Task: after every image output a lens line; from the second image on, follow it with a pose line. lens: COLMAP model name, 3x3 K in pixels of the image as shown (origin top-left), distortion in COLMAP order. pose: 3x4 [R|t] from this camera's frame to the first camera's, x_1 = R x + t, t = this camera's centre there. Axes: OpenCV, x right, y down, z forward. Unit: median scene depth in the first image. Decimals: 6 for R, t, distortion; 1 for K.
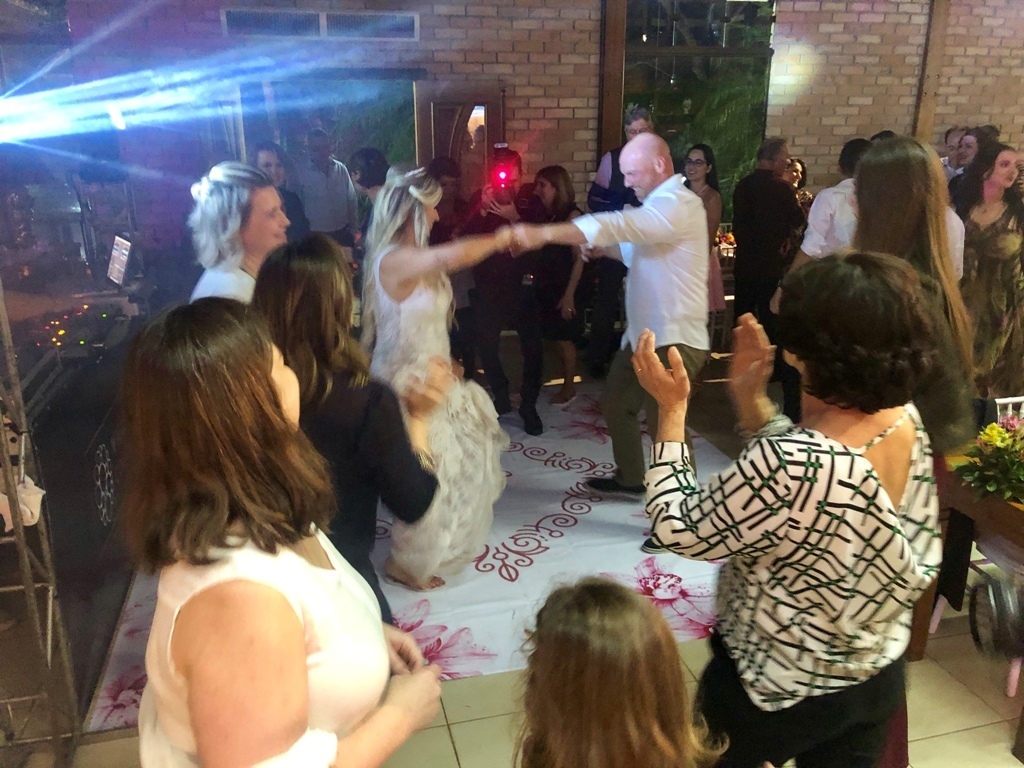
lens RADIAL K [[827.8, 0, 512.0], [0, 827.8, 384.0], [0, 0, 1]] dist [0.004212, -0.001178]
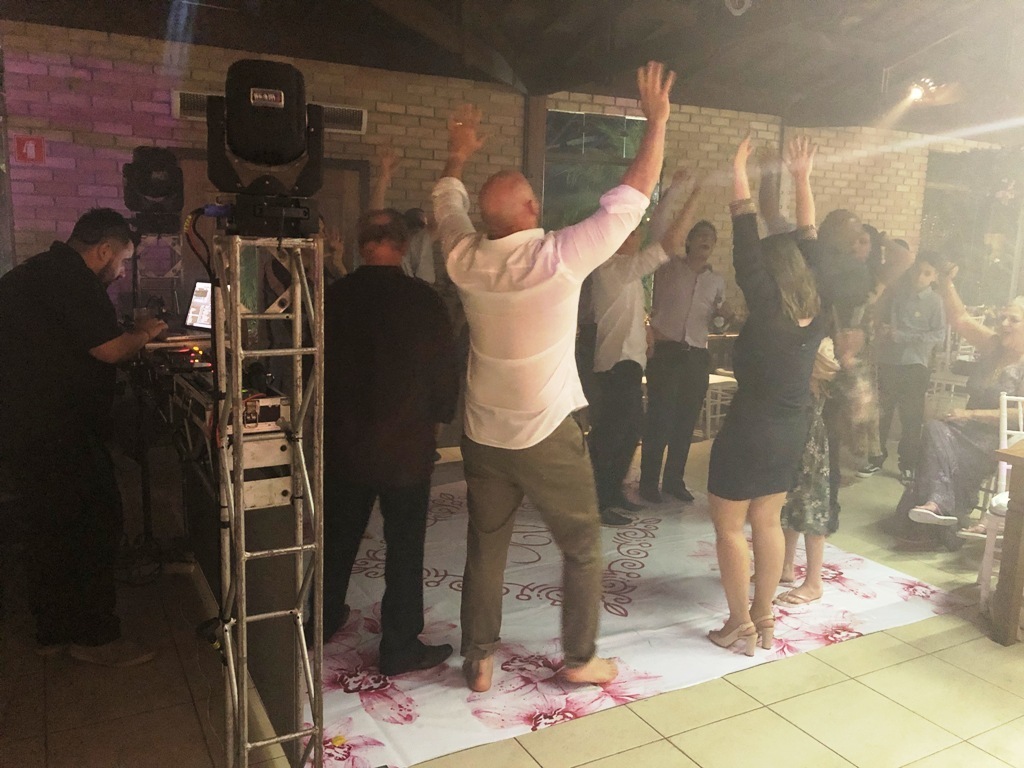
lens RADIAL K [[828.9, 0, 496.9], [0, 828.9, 385.1], [0, 0, 1]] dist [0.008662, 0.001443]
pose [[0.973233, -0.014592, 0.229359, -0.168582], [0.046772, 0.989672, -0.135503, 0.038798], [-0.225013, 0.142603, 0.963864, 0.005043]]
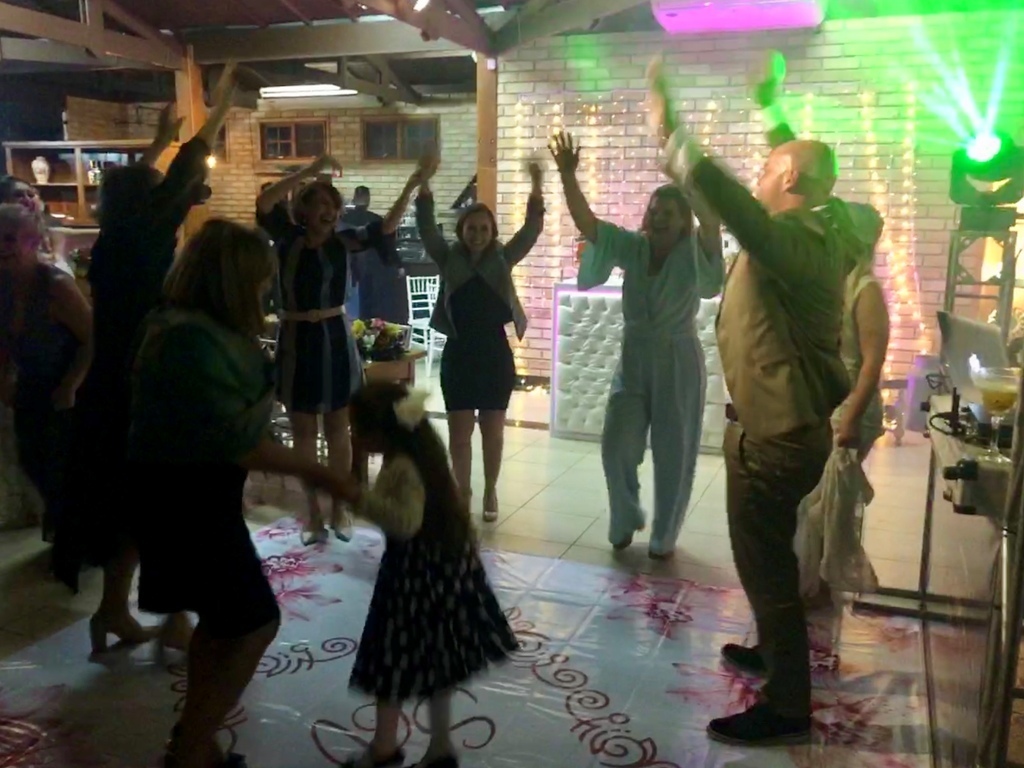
lens RADIAL K [[918.3, 0, 511.6], [0, 918.3, 387.4], [0, 0, 1]] dist [0.014796, -0.010496]
pose [[-0.804463, -0.122682, 0.581196, -0.262784], [0.169918, 0.890025, 0.423064, -0.201712], [-0.569181, 0.439095, -0.695146, 0.725321]]
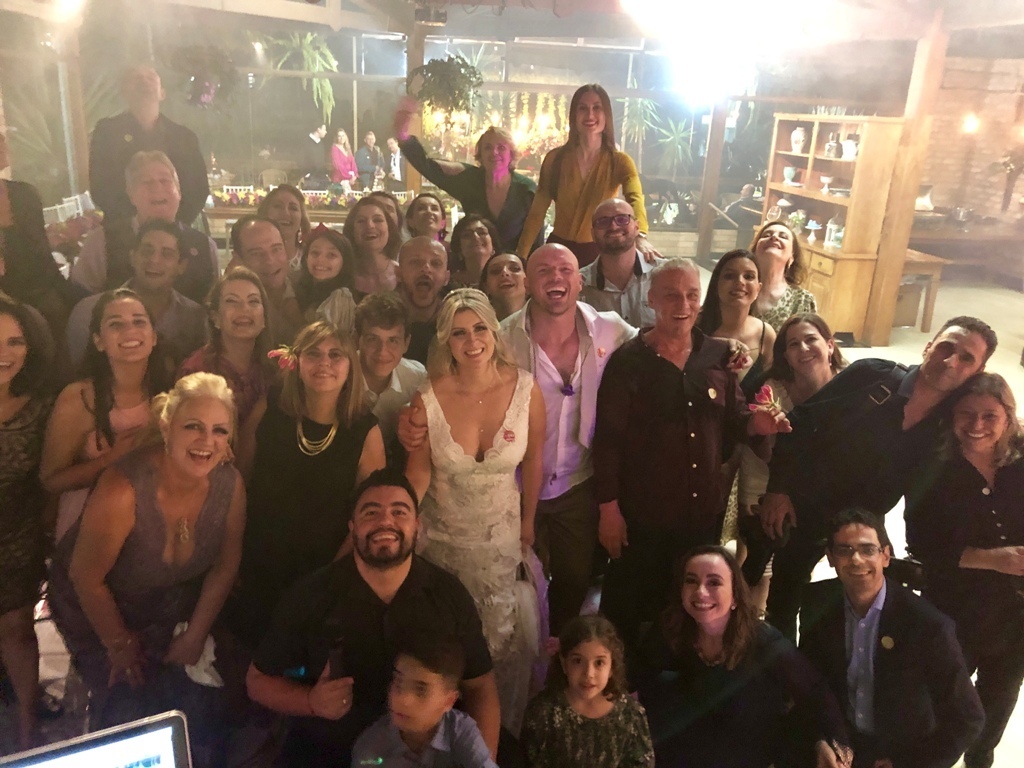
lens RADIAL K [[854.7, 0, 512.0], [0, 854.7, 384.0], [0, 0, 1]] dist [0.002970, 0.003270]
pose [[0.108050, -0.303800, 0.946589, -0.326676], [0.255174, 0.928739, 0.268944, -0.154162], [-0.960839, 0.212486, 0.177872, 0.338479]]
